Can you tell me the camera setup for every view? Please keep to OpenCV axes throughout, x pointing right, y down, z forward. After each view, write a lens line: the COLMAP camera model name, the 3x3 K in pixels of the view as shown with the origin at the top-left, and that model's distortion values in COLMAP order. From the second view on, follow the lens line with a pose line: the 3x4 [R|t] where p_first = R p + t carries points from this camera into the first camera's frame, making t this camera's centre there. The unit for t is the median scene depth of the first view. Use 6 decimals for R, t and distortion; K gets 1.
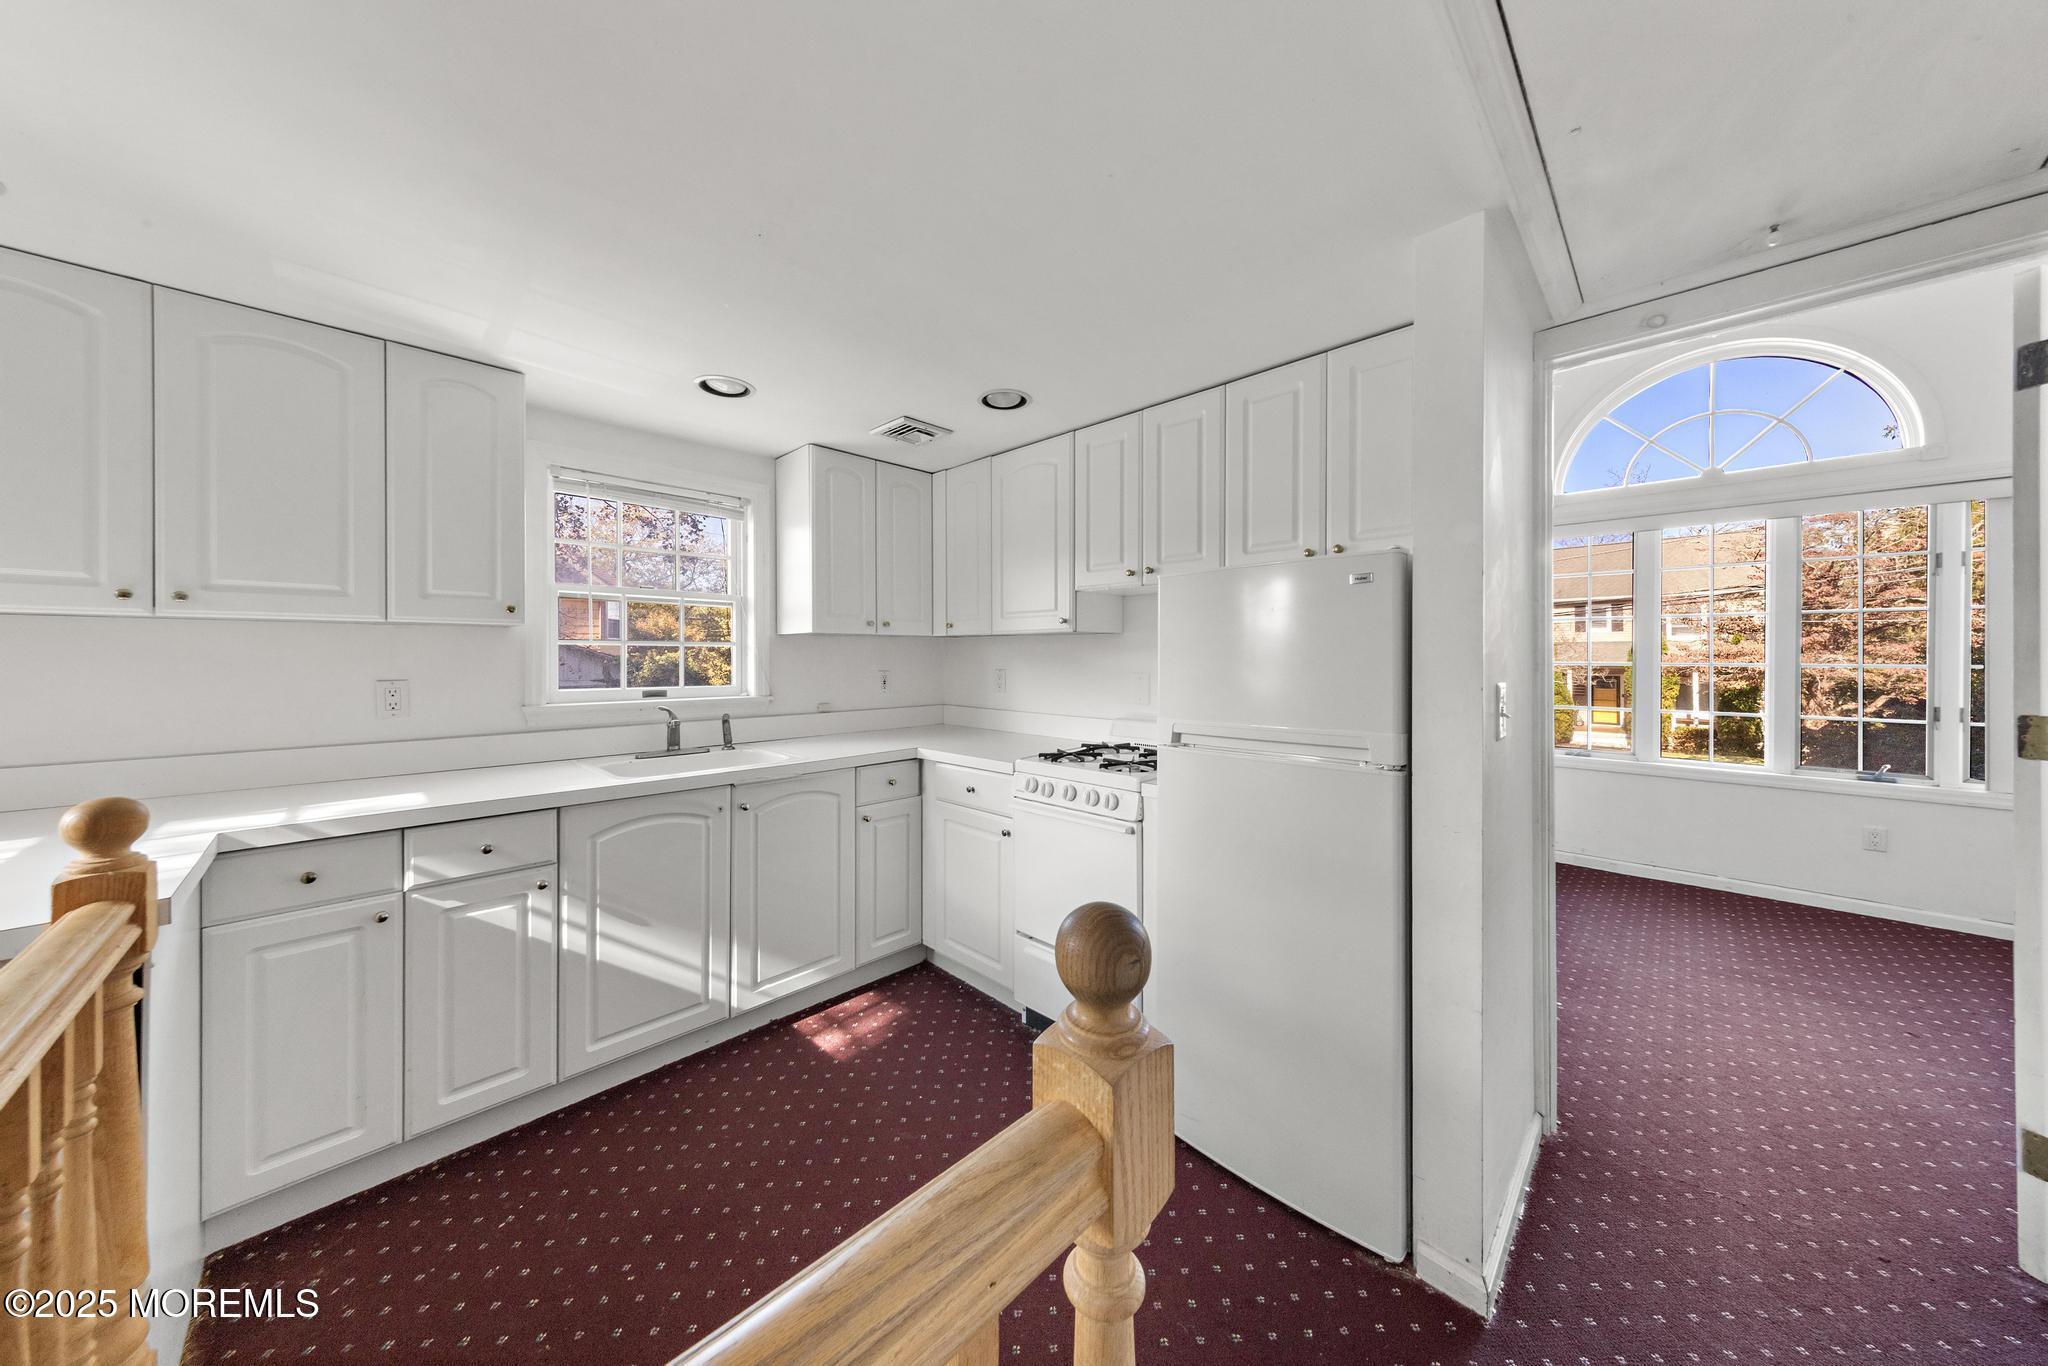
lens RADIAL K [[654.0, 0, 1026.2], [0, 654.0, 657.7], [0, 0, 1]] dist [0.004460, -0.000106]
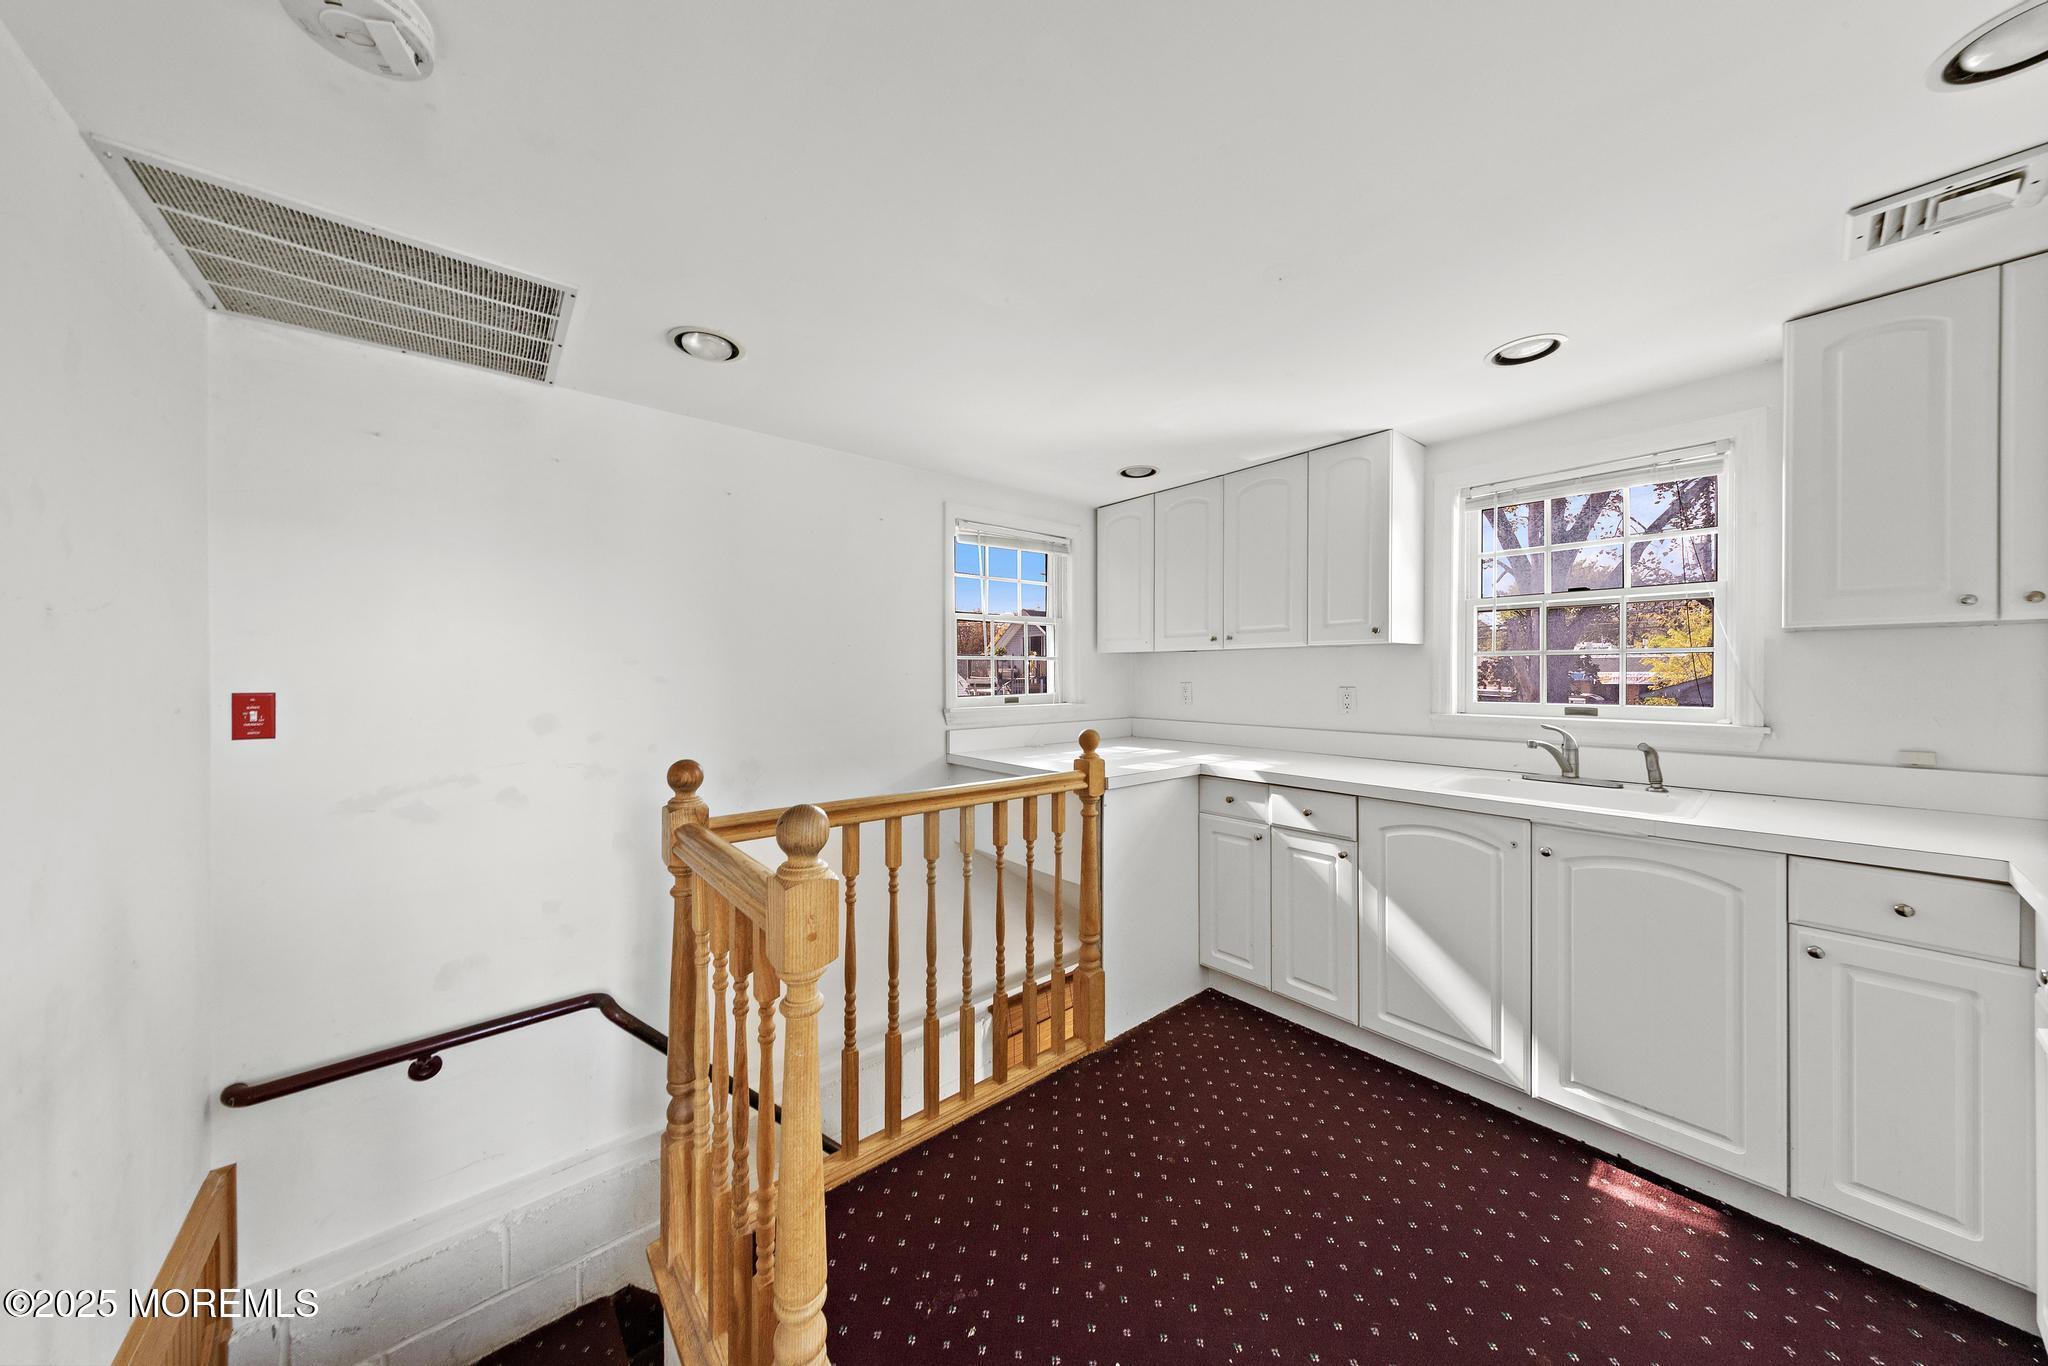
lens RADIAL K [[663.2, 0, 1026.0], [0, 663.2, 679.4], [0, 0, 1]] dist [0.006299, -0.000087]
pose [[-0.087899, 0.010071, -0.996078, 0.389731], [0.002522, 0.999948, 0.009888, 0.002324], [0.996126, -0.001643, -0.087920, 0.364857]]
